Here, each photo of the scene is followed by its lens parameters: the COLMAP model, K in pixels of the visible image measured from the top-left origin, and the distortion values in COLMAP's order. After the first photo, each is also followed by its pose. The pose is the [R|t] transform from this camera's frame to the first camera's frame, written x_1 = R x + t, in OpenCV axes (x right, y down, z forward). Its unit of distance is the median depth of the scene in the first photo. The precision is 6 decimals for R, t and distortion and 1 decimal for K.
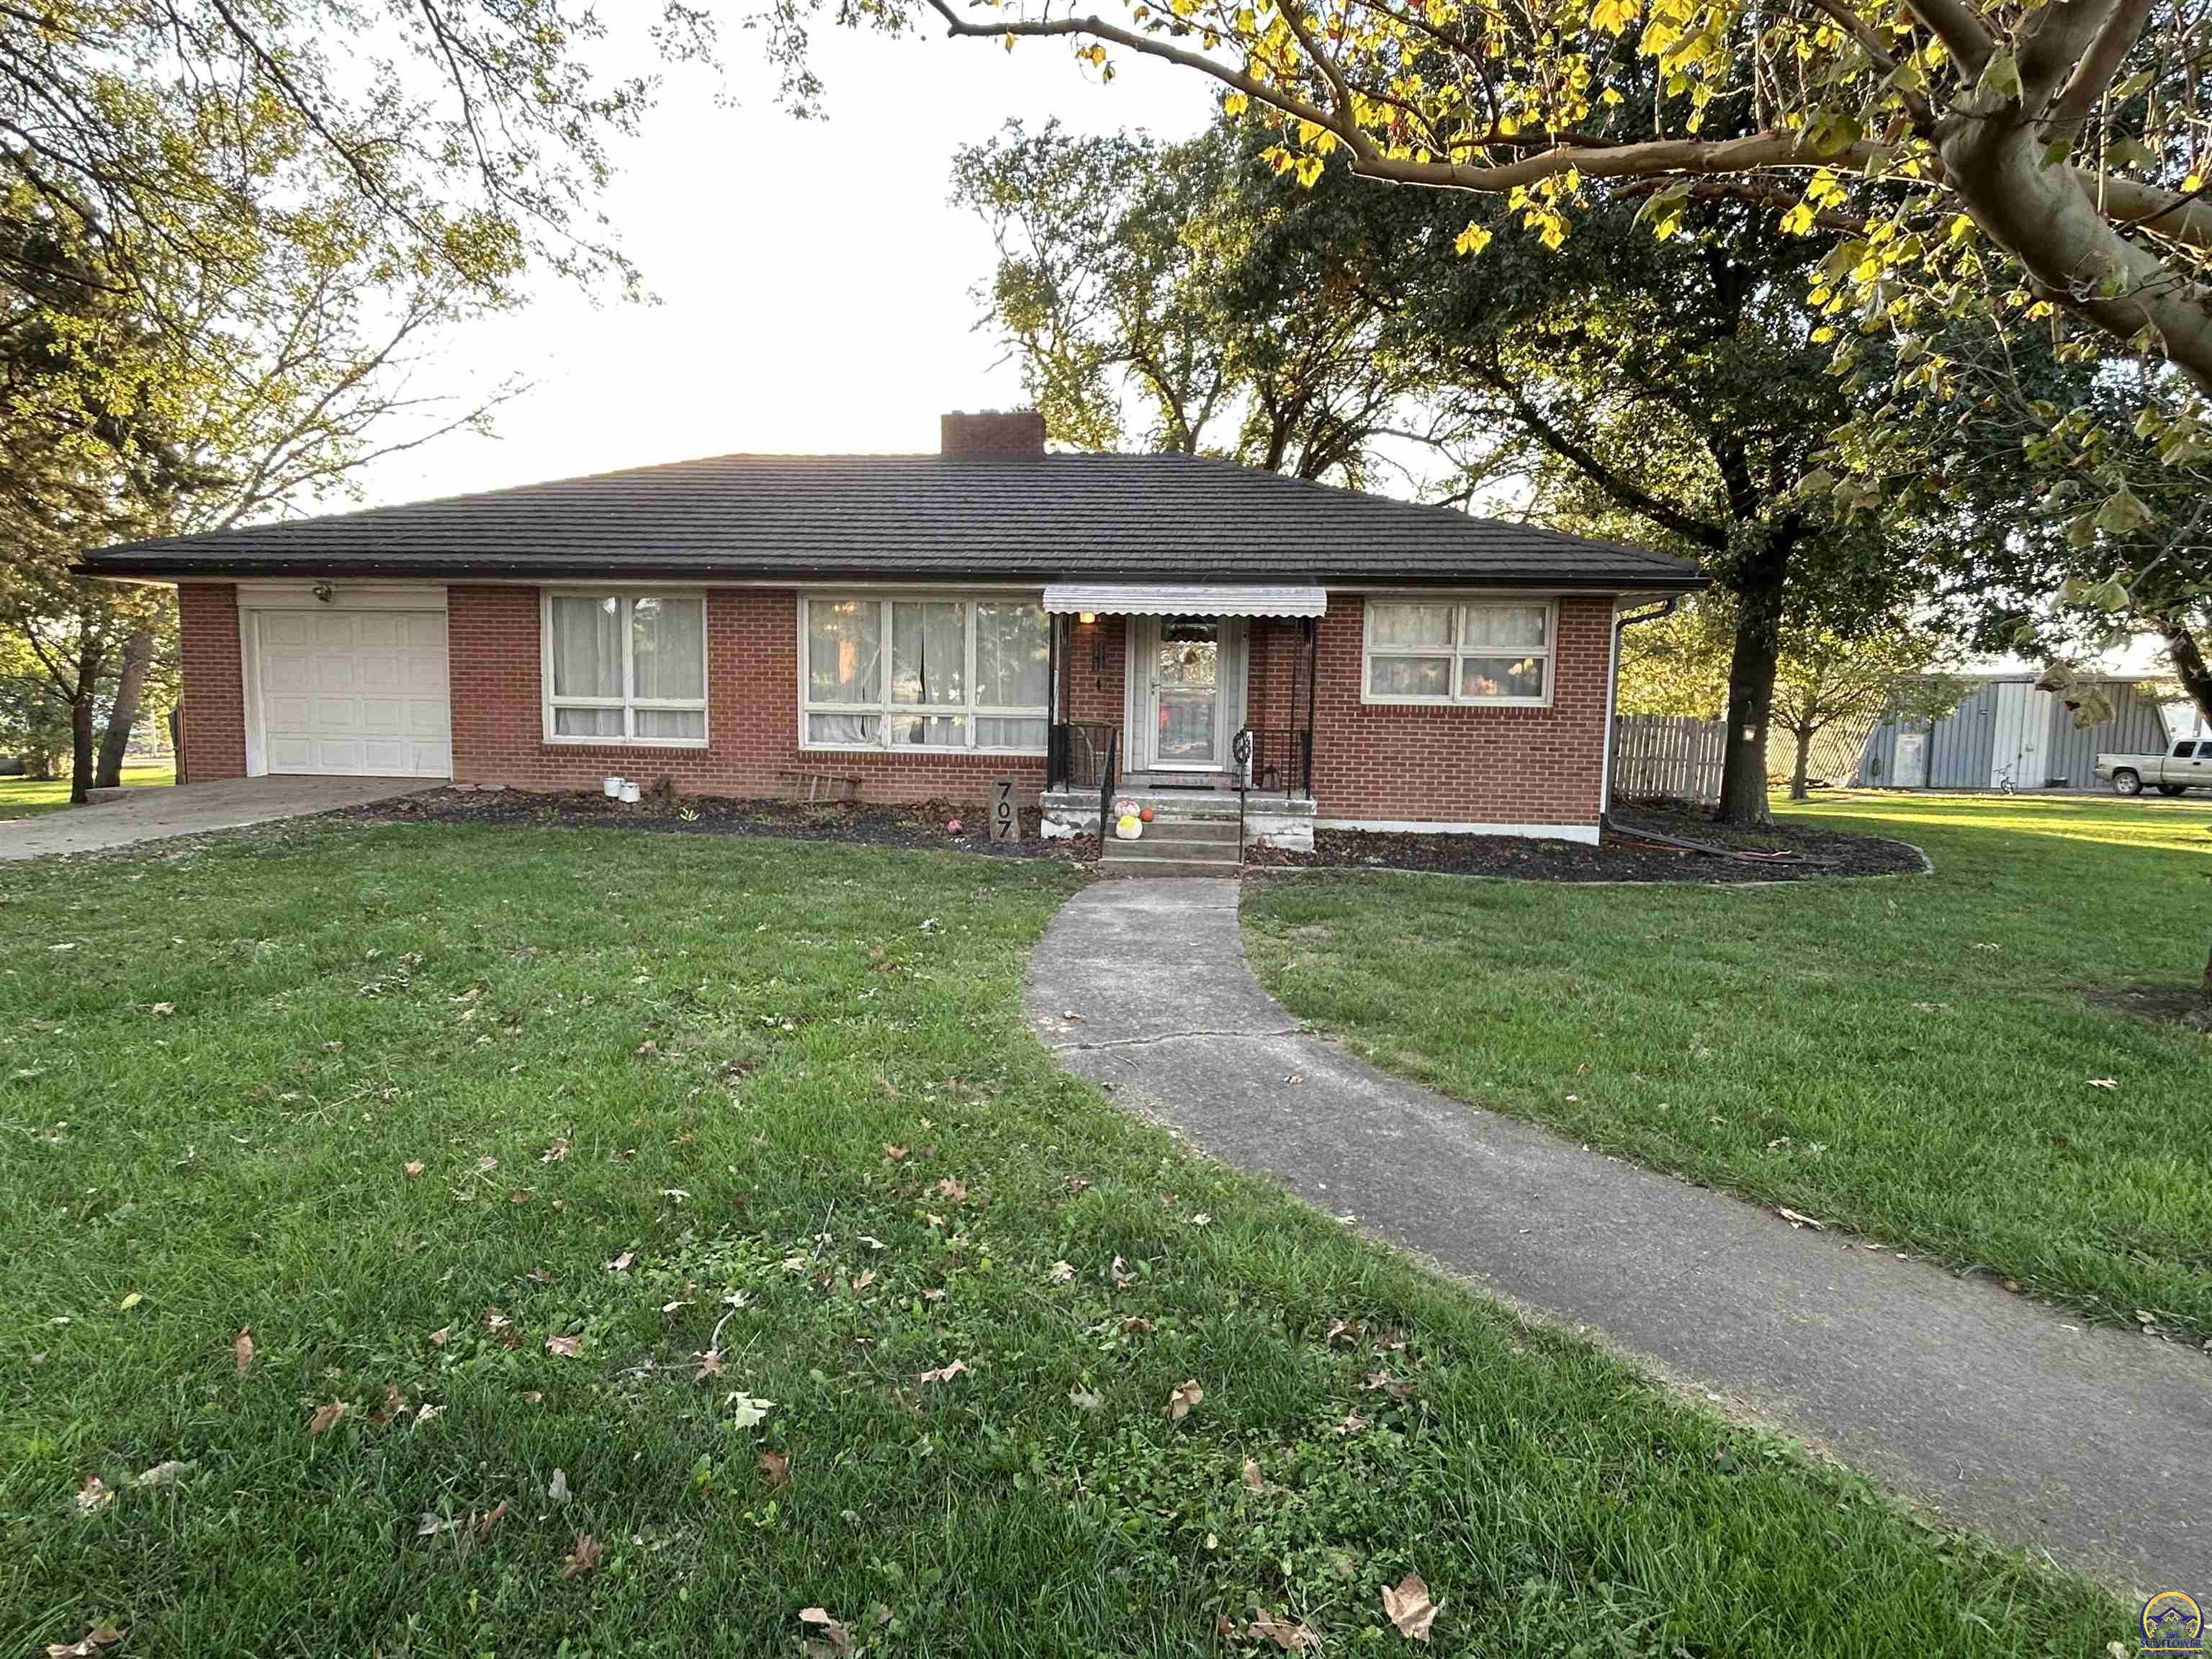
lens RADIAL K [[1145.3, 0, 1106.0], [0, 1145.3, 829.5], [0, 0, 1]] dist [-0.000040, 0.000140]
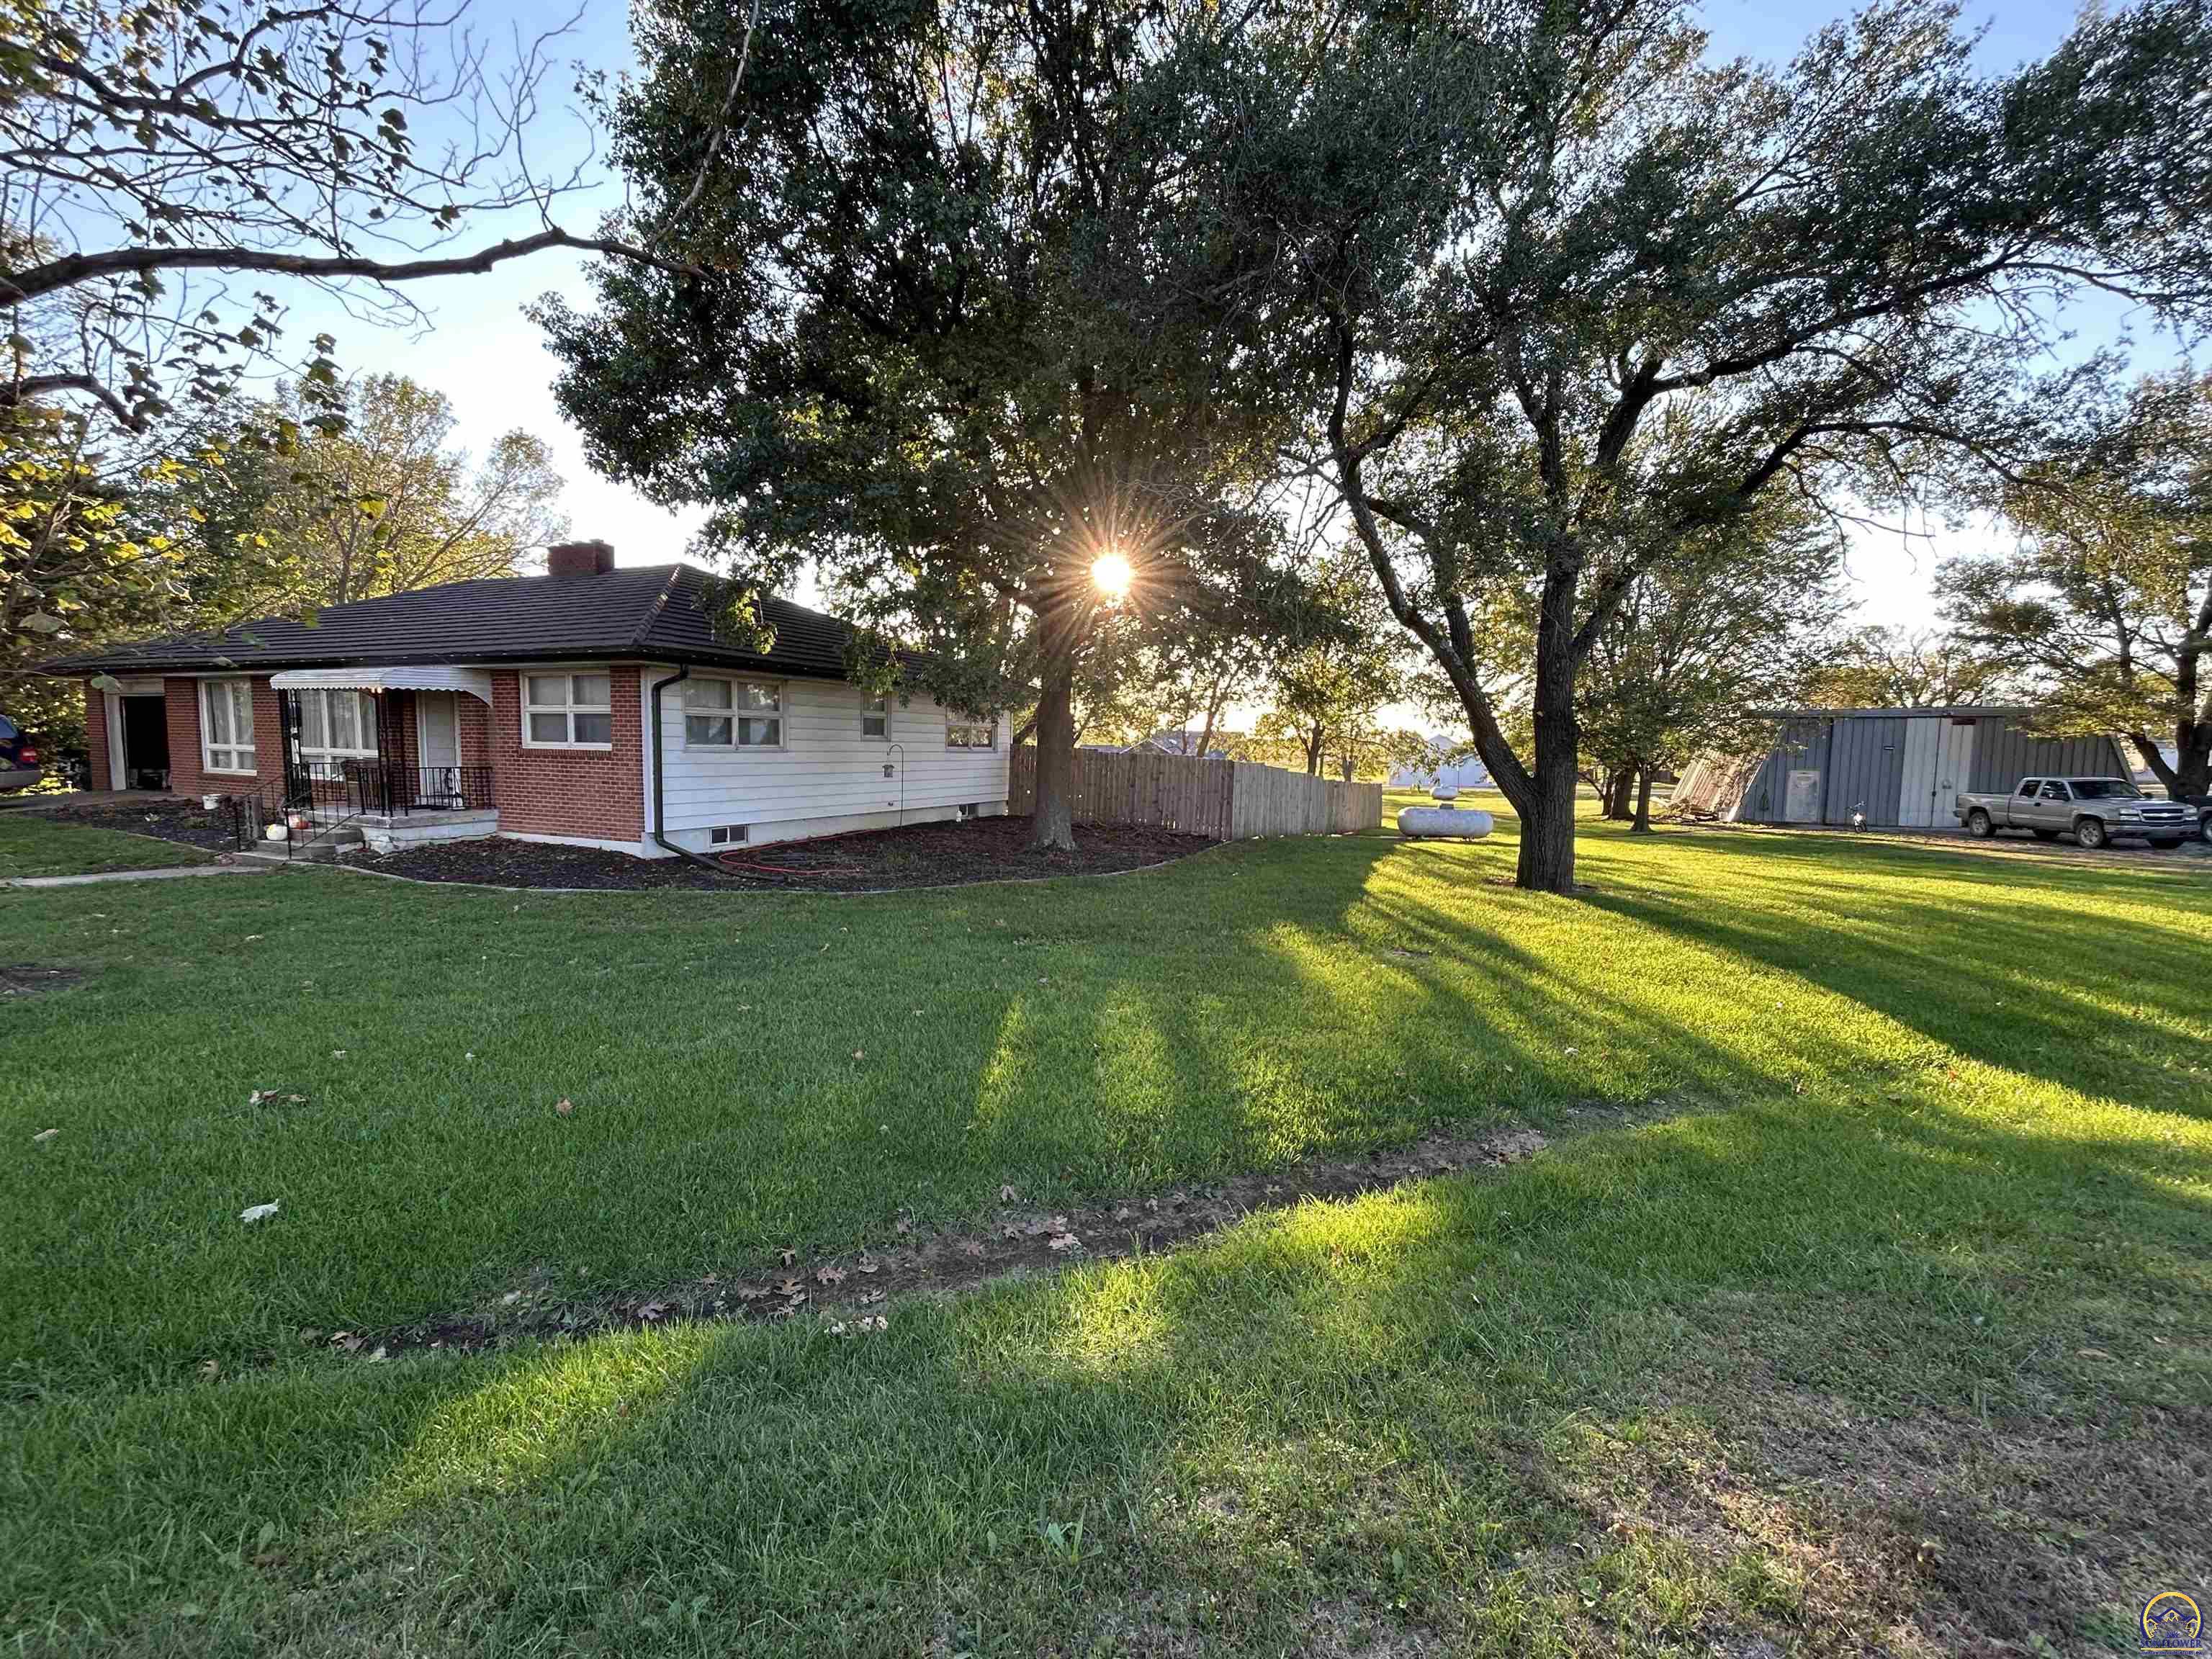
lens RADIAL K [[891.7, 0, 1106.0], [0, 891.7, 829.5], [0, 0, 1]] dist [0.000289, 0.000019]
pose [[0.941425, 0.027255, -0.336119, 1.231585], [-0.031047, 0.999500, -0.005911, -0.025579], [0.335790, 0.016000, 0.941801, 0.210530]]
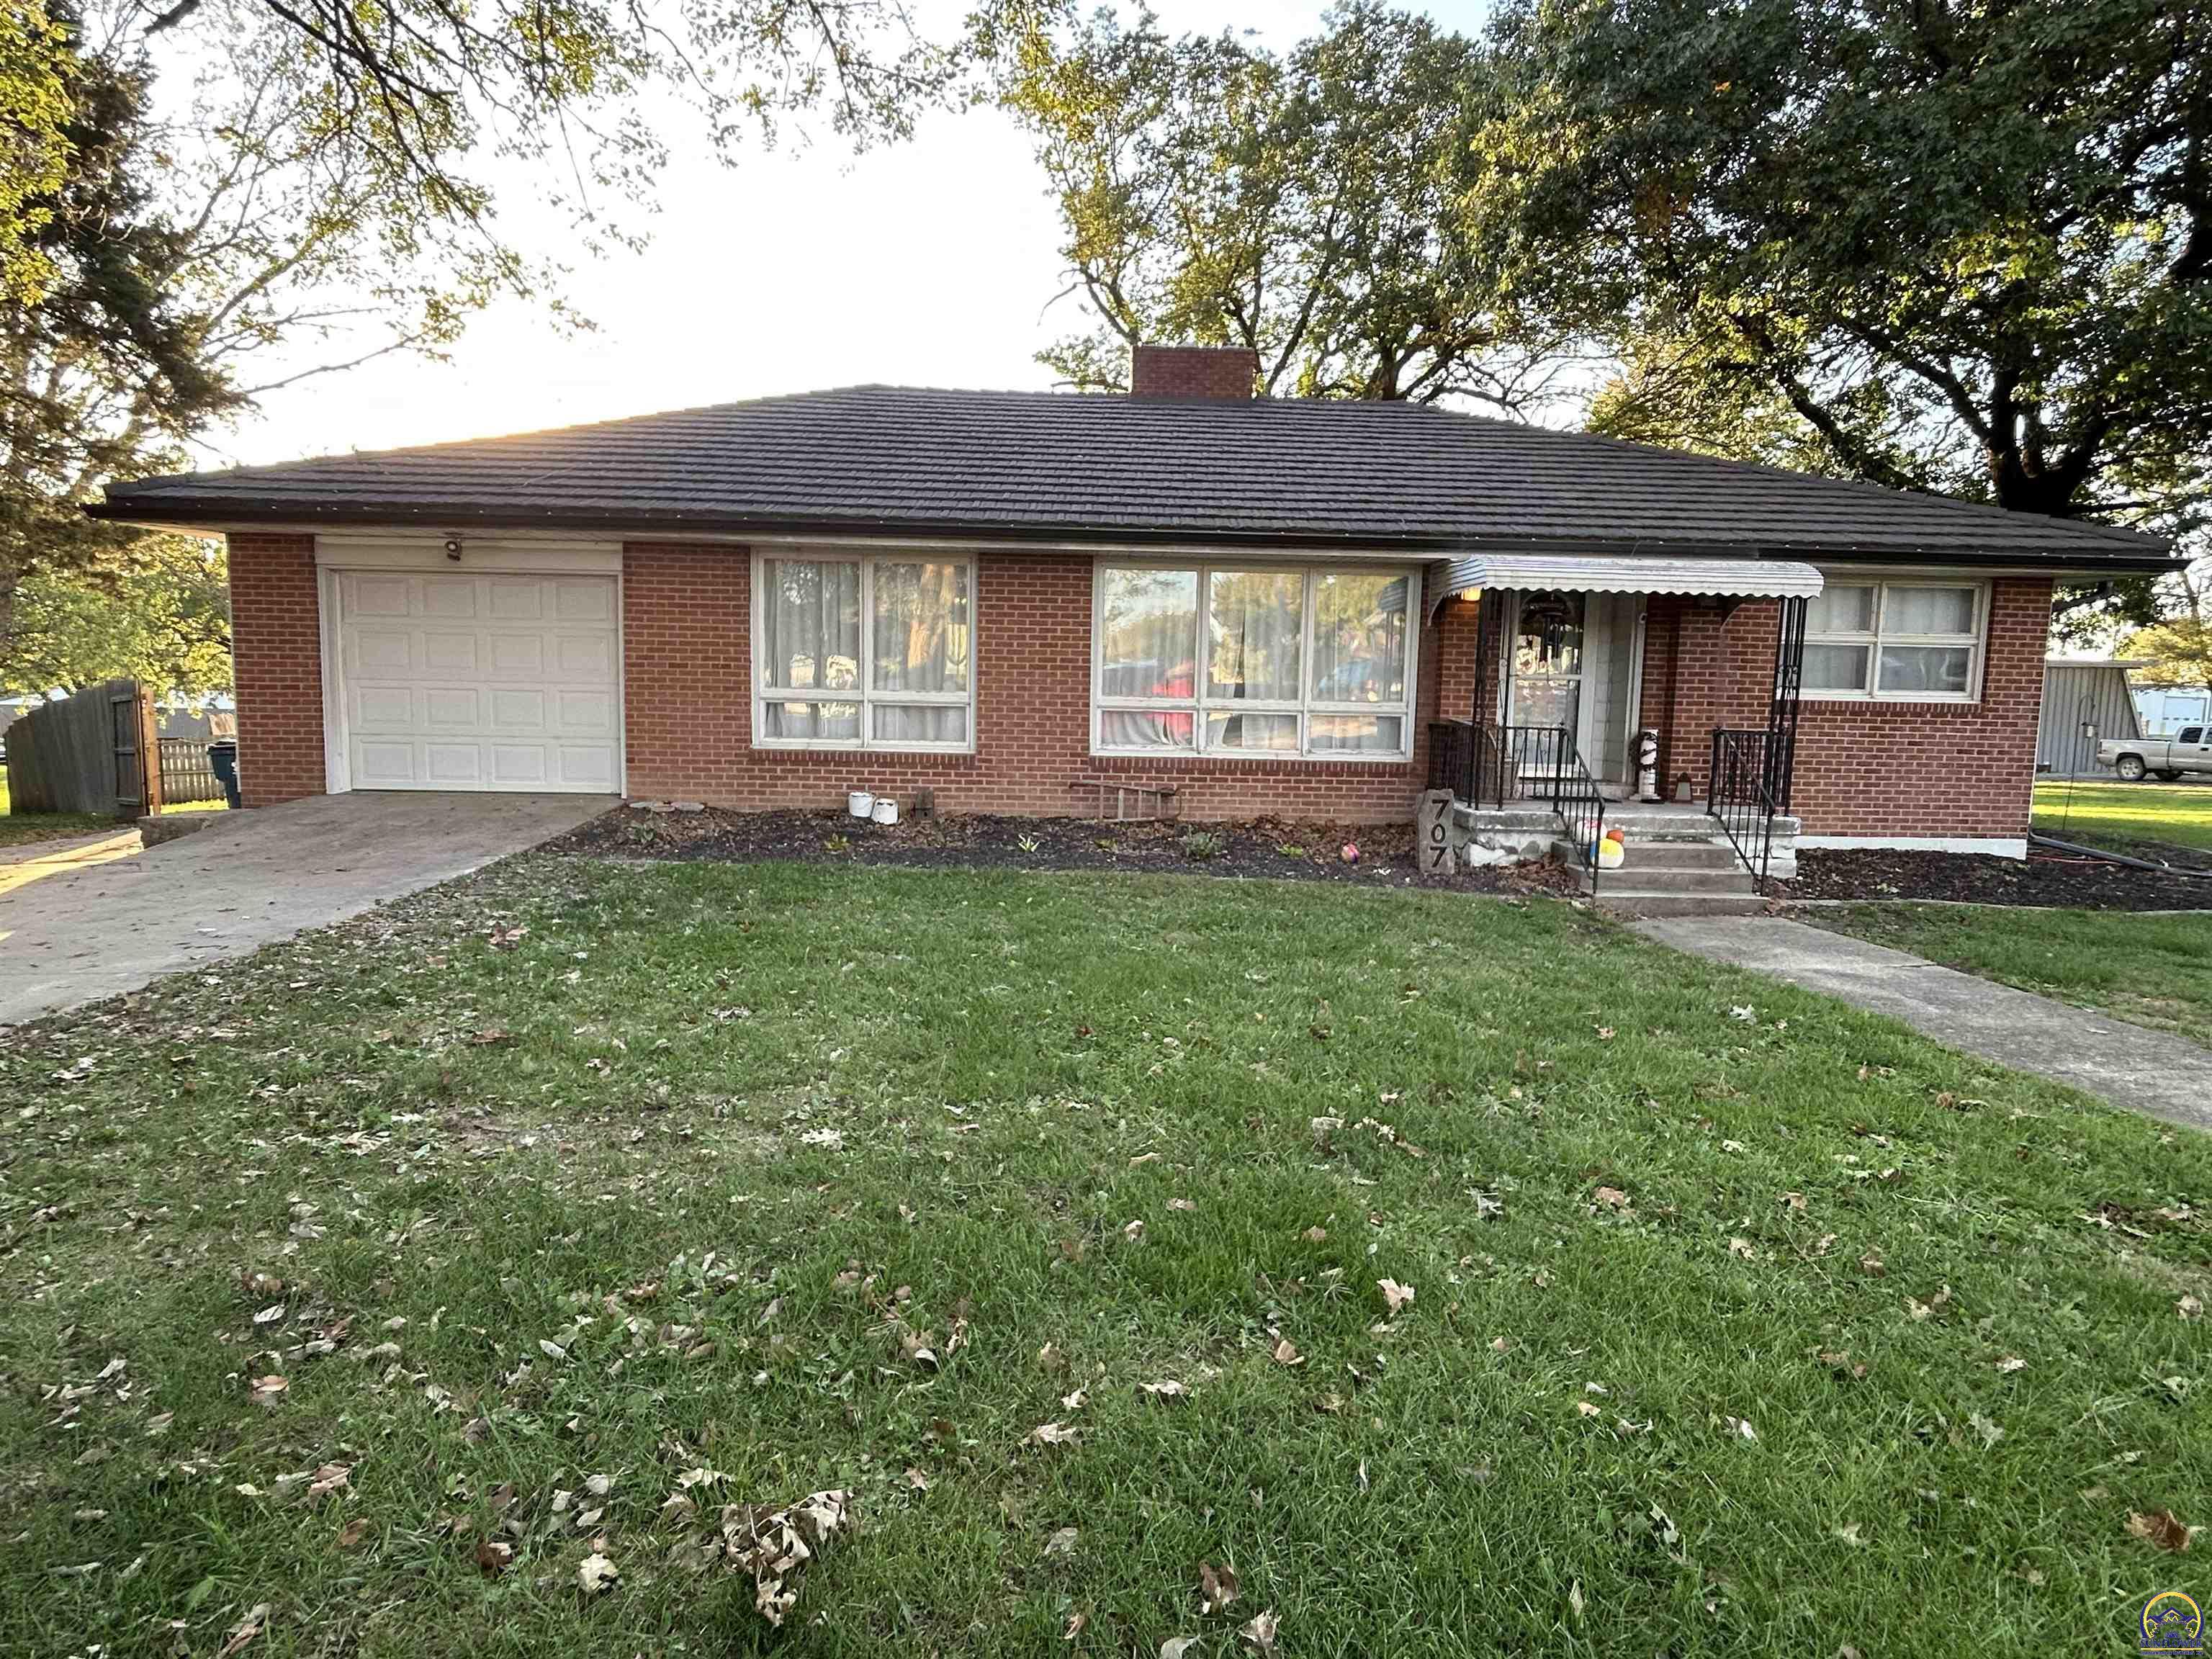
lens RADIAL K [[1219.5, 0, 1106.0], [0, 1219.5, 829.5], [0, 0, 1]] dist [-0.001659, -0.000735]
pose [[0.991408, -0.013287, 0.130130, -0.369556], [0.011836, 0.999859, 0.011913, -0.027872], [-0.130270, -0.010271, 0.991425, 0.154188]]
